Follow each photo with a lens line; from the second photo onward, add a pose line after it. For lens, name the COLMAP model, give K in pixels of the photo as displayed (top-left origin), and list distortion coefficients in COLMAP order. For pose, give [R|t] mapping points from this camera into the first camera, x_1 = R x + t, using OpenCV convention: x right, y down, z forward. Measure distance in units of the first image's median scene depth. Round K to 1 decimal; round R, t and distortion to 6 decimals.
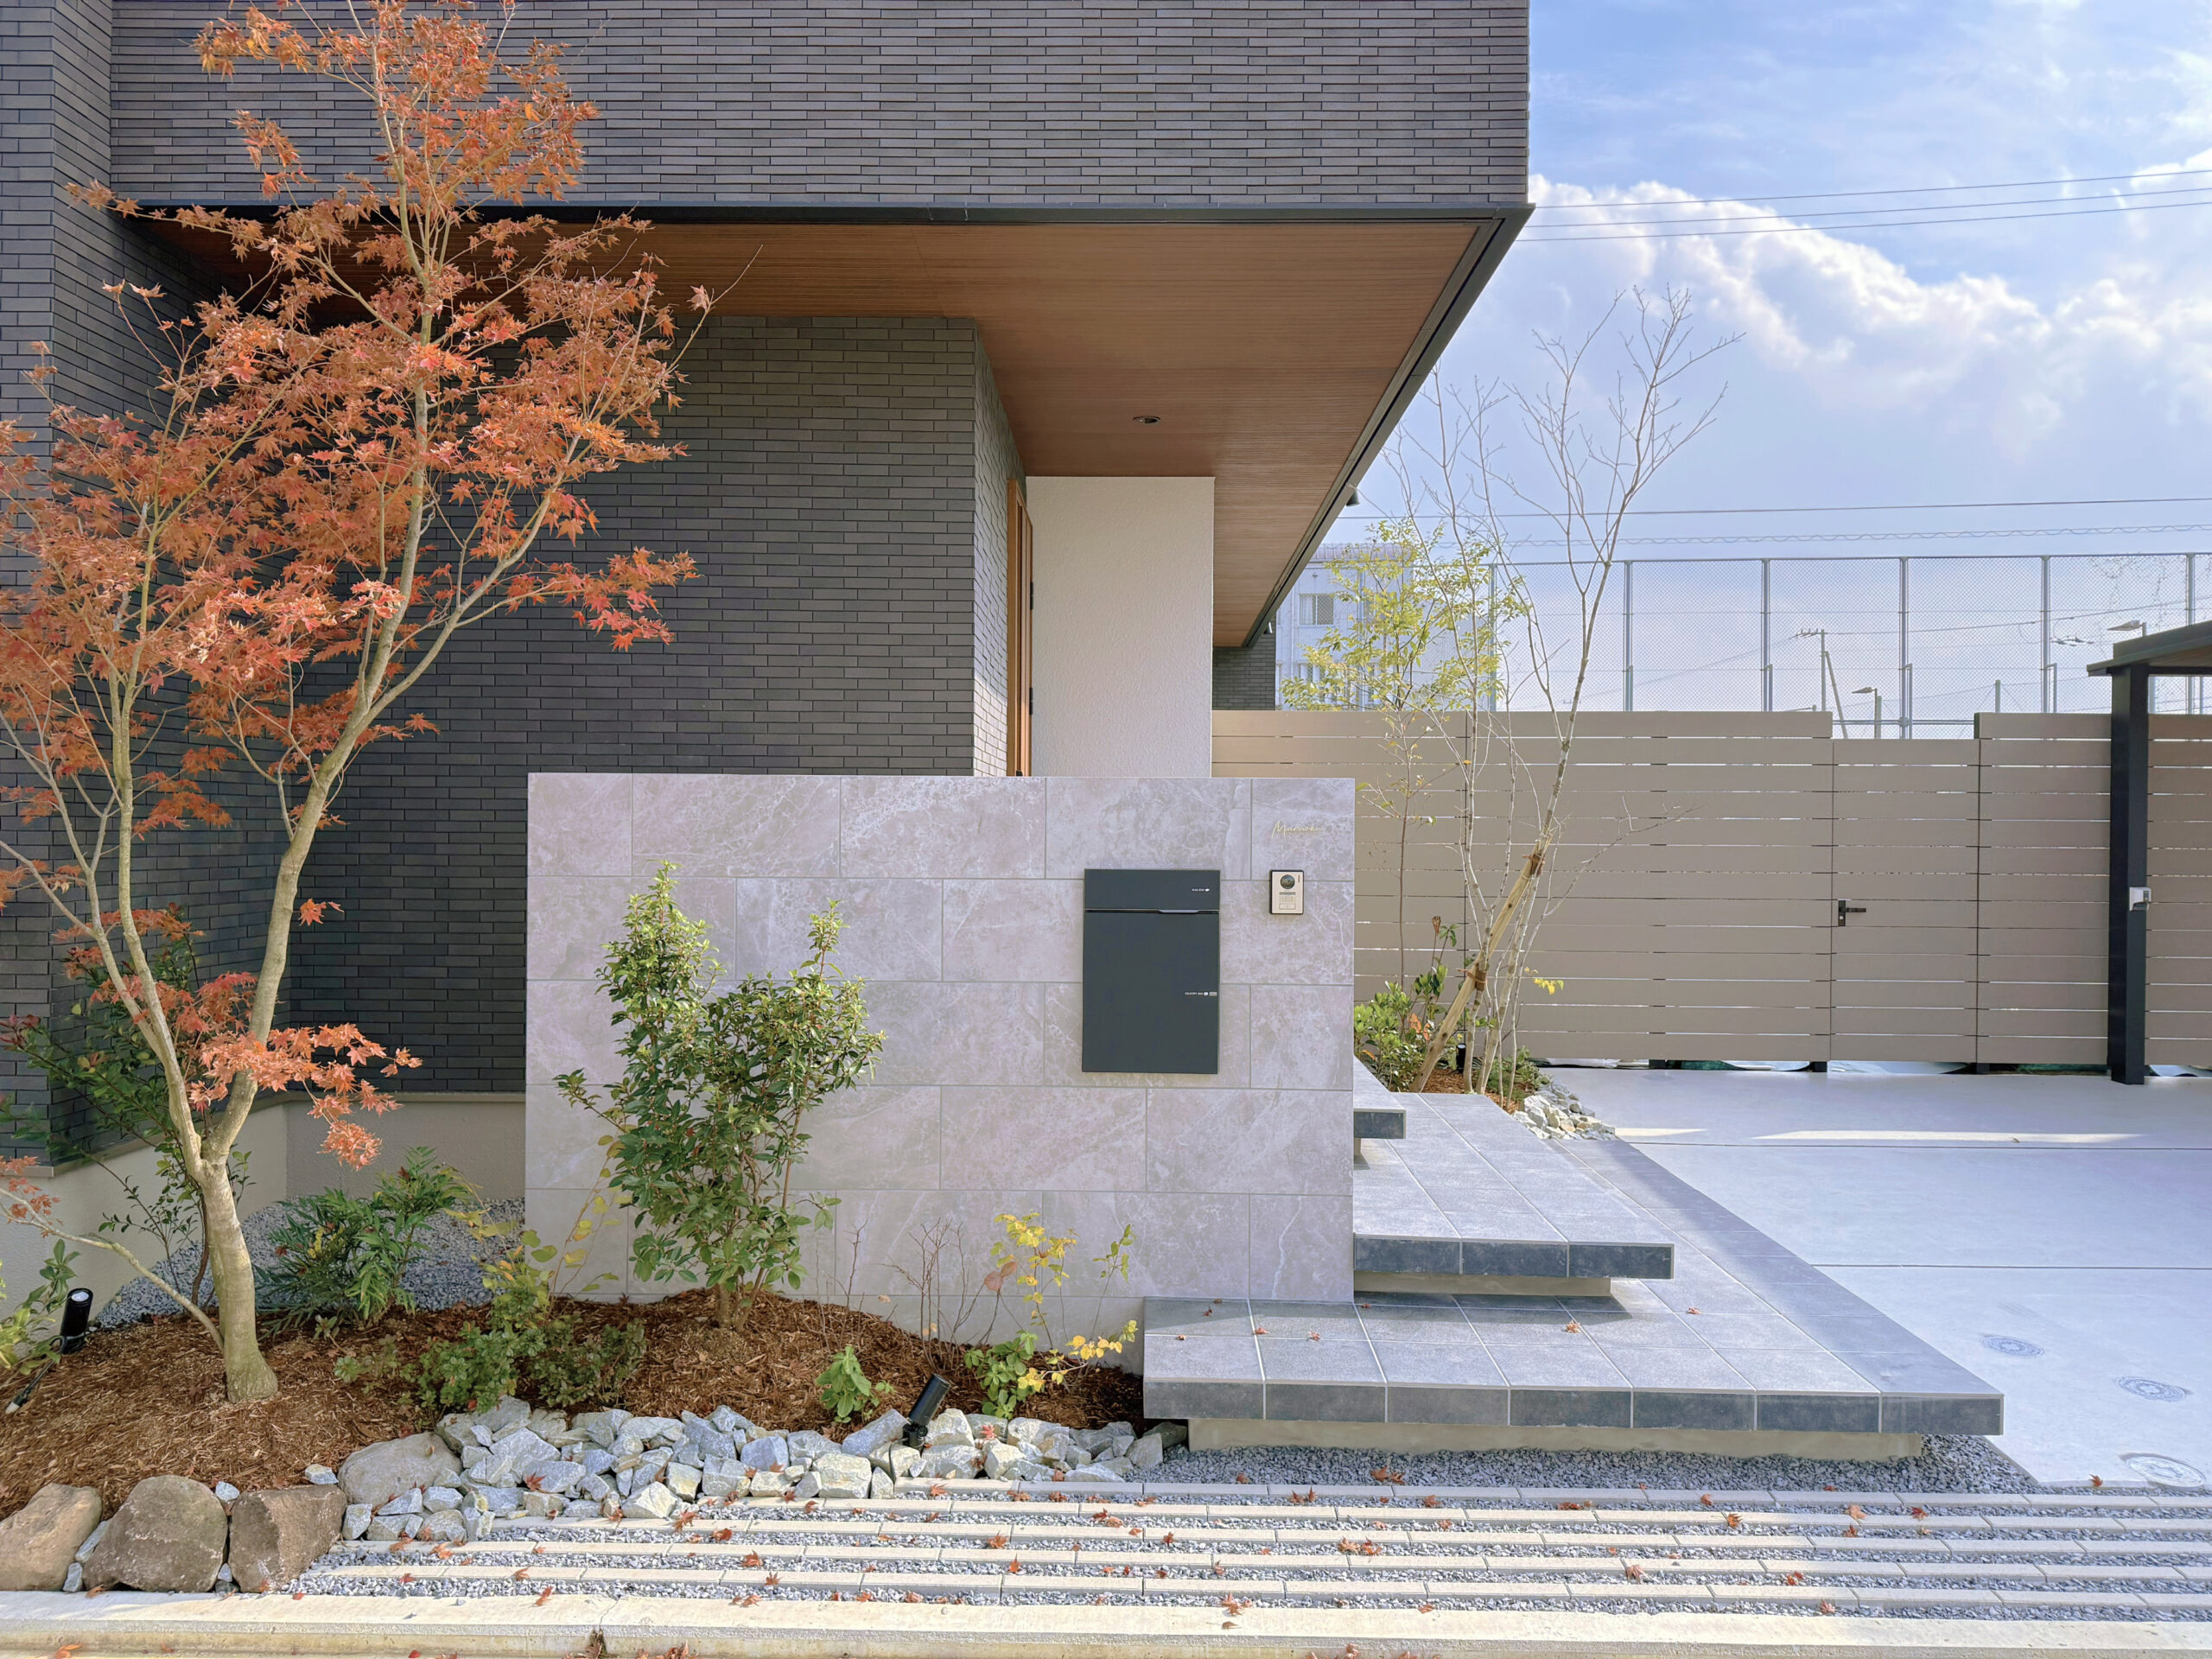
lens RADIAL K [[1550.4, 0, 1109.4], [0, 1550.4, 839.8], [0, 0, 1]] dist [0.062453, -0.062089]
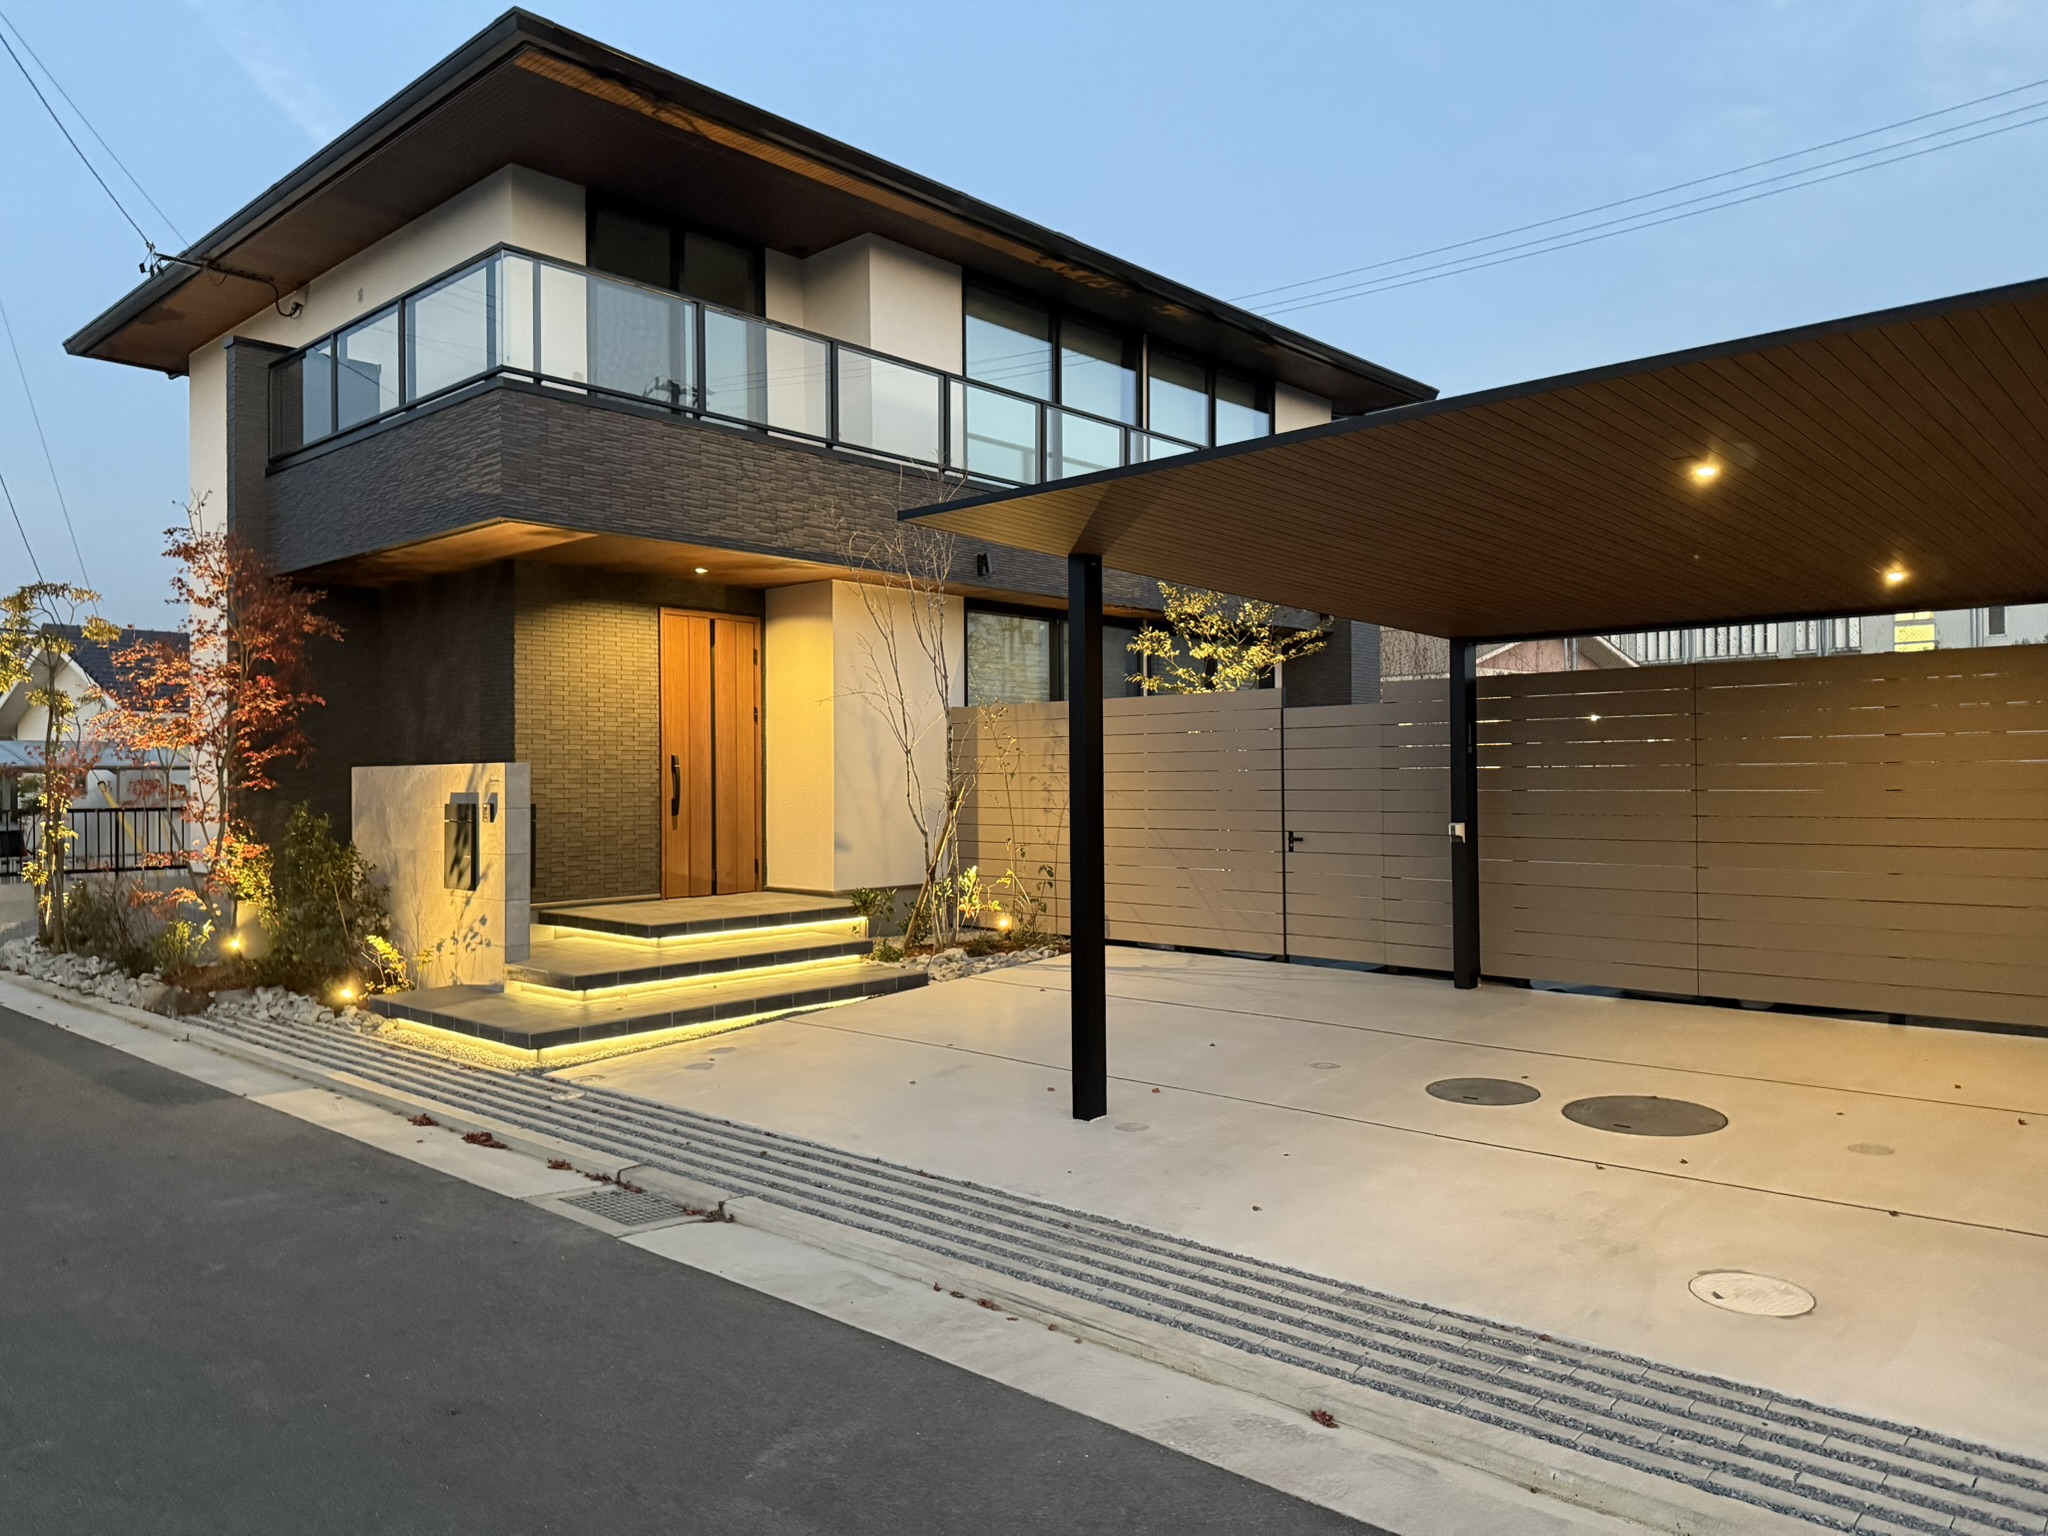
lens RADIAL K [[1406.6, 0, 1027.9], [0, 1406.6, 776.8], [0, 0, 1]] dist [0.004629, -0.004868]
pose [[0.752543, -0.014506, -0.658383, 2.318168], [0.007433, 0.999881, -0.013533, 0.015673], [0.658501, 0.005290, 0.752561, -0.045632]]
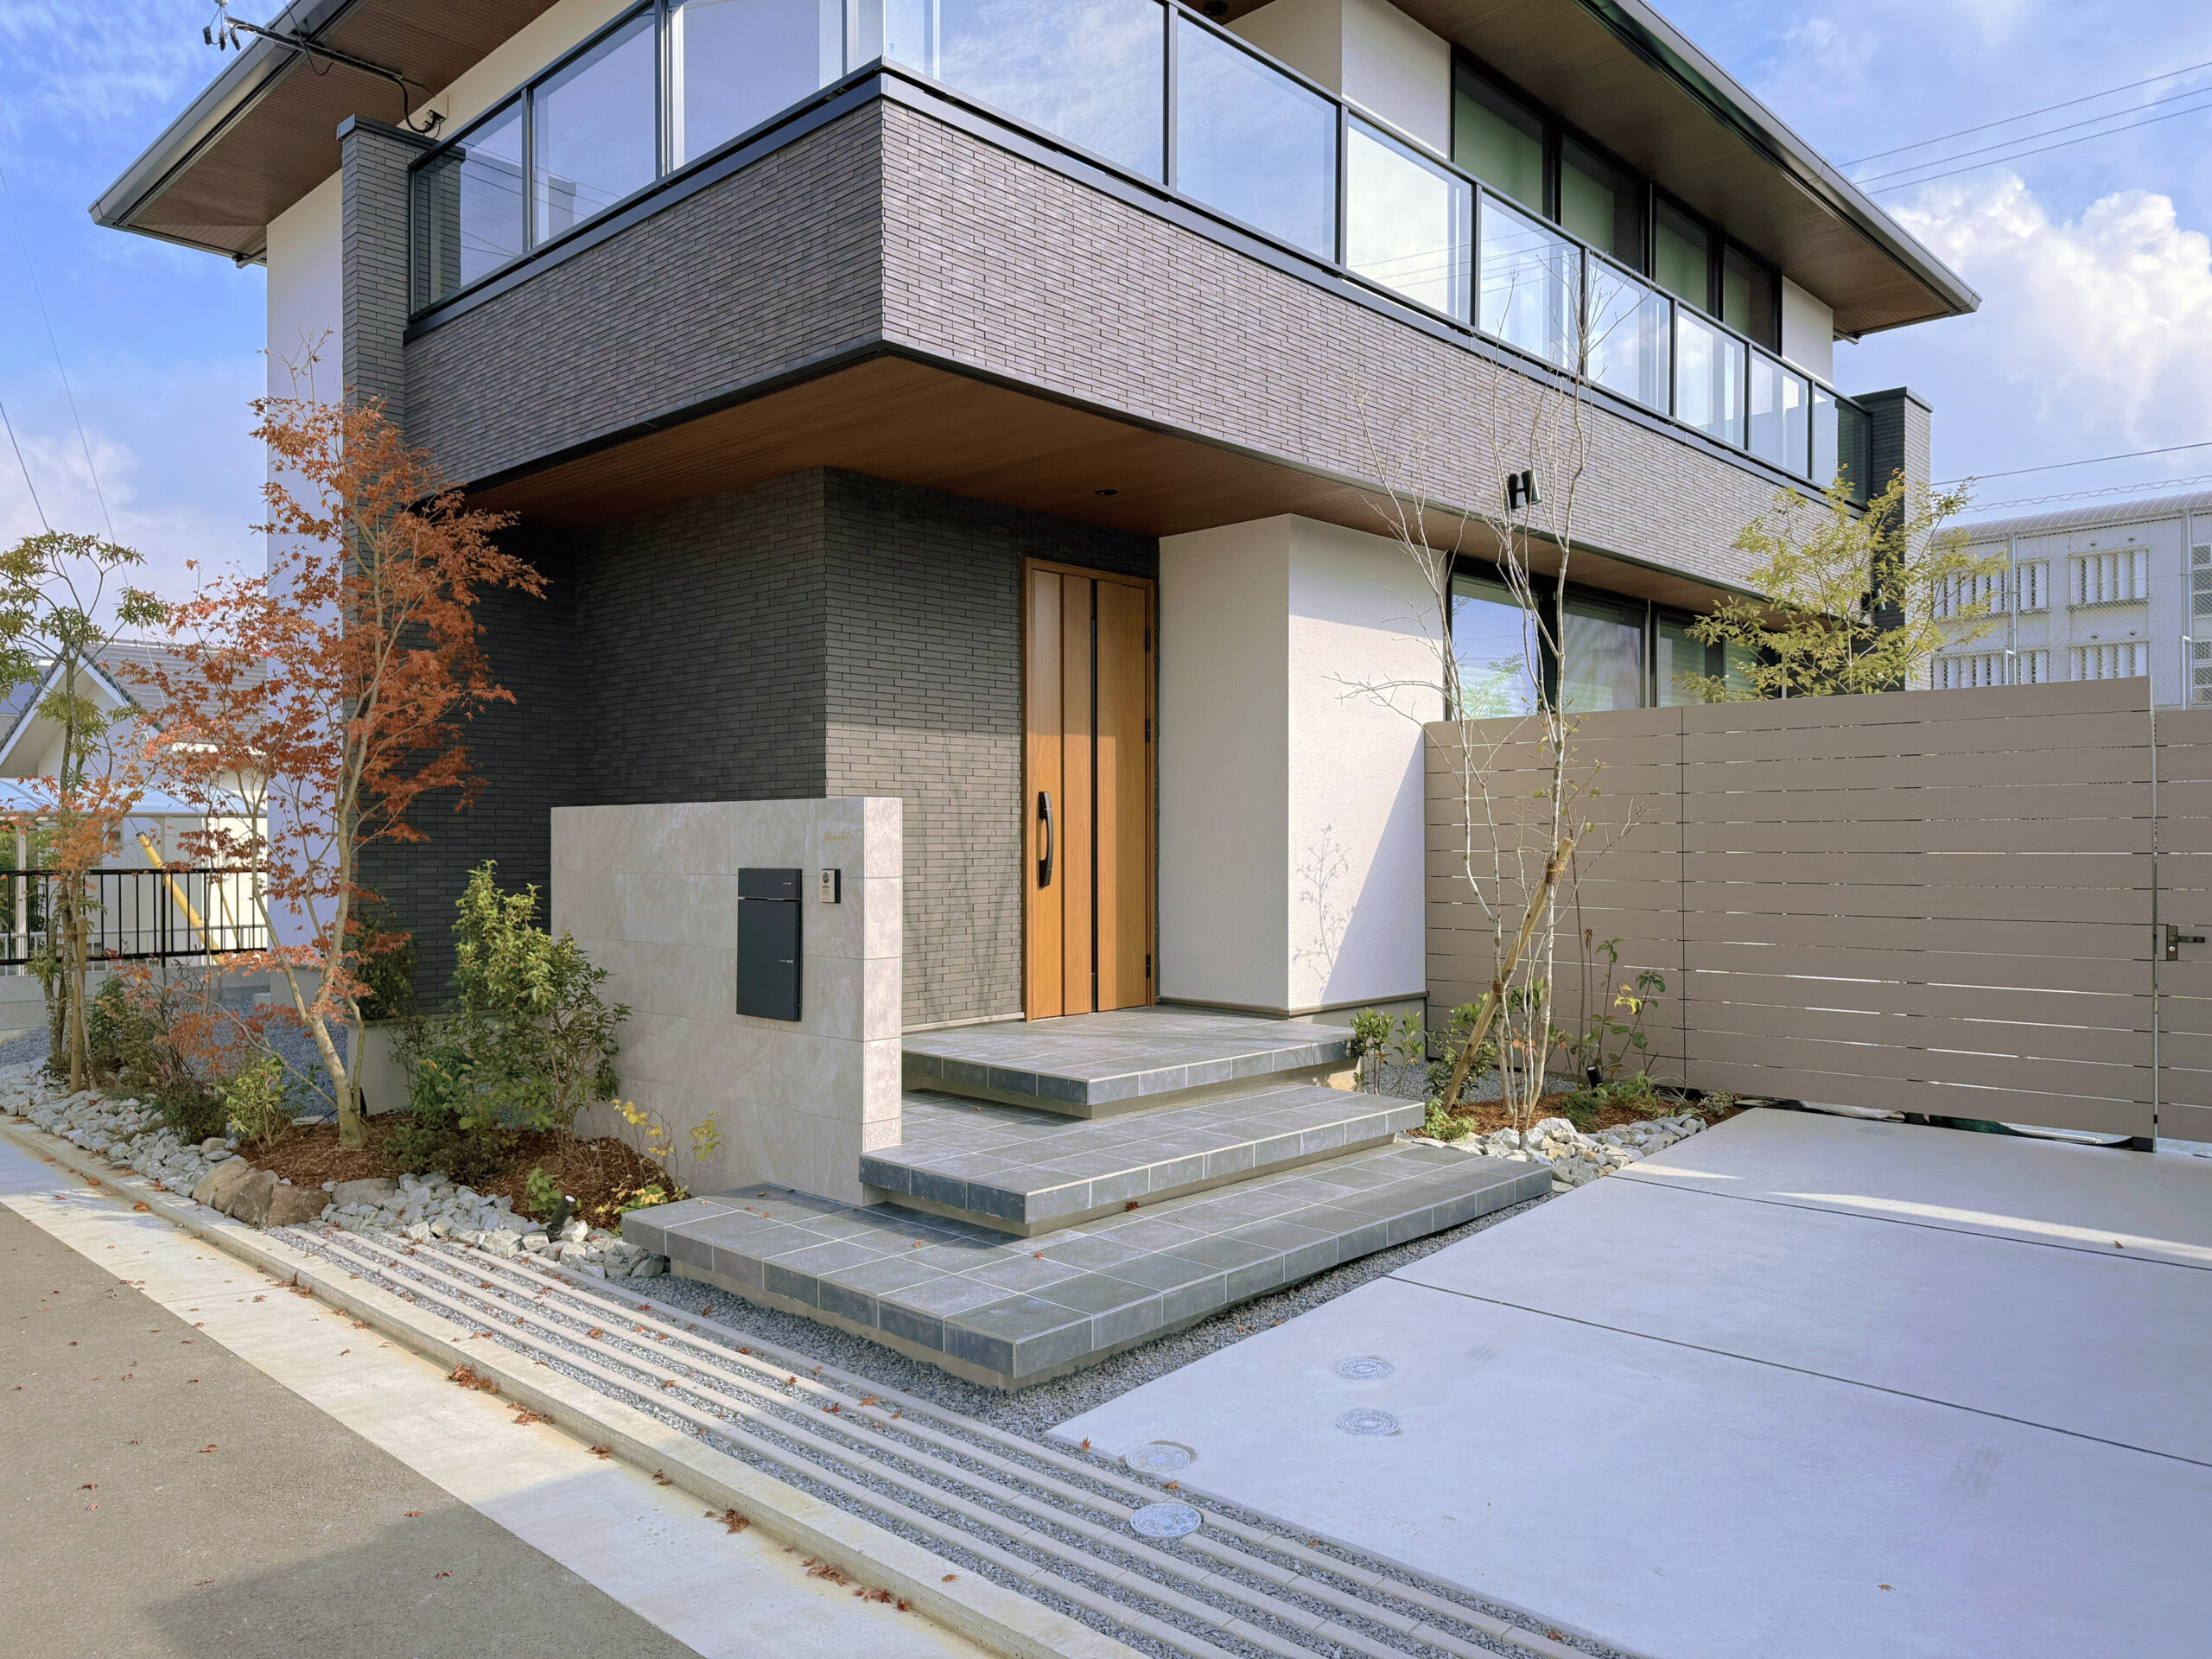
lens RADIAL K [[1550.4, 0, 1109.4], [0, 1550.4, 839.8], [0, 0, 1]] dist [0.062453, -0.062089]
pose [[0.733172, -0.007943, -0.679997, 1.312800], [0.001565, 0.999949, -0.009994, 0.009301], [0.680042, 0.006263, 0.733147, 0.226676]]
